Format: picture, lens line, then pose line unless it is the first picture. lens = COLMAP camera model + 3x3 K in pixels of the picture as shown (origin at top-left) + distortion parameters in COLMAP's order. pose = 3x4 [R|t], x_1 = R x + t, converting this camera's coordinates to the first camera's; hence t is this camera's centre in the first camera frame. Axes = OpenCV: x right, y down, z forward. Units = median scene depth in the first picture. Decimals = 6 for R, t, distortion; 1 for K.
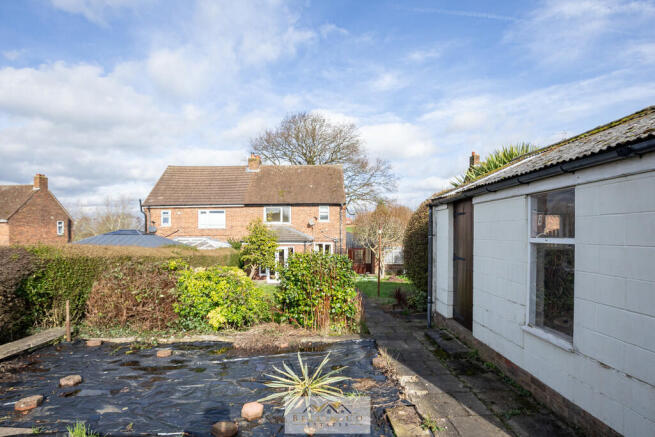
lens RADIAL K [[304.0, 0, 333.9], [0, 304.0, 237.4], [0, 0, 1]] dist [-0.020608, -0.000234]
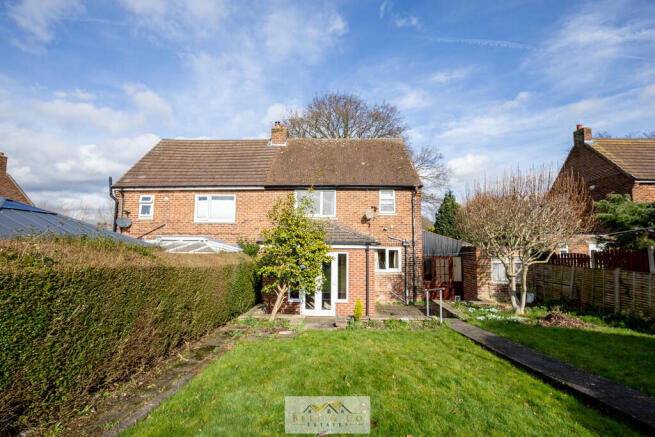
lens RADIAL K [[304.0, 0, 327.8], [0, 304.0, 218.4], [0, 0, 1]] dist [-0.020608, -0.000234]
pose [[0.997695, 0.004642, -0.067703, -0.118812], [-0.011101, 0.995383, -0.095340, 0.019654], [0.066948, 0.095872, 0.993140, 0.376768]]
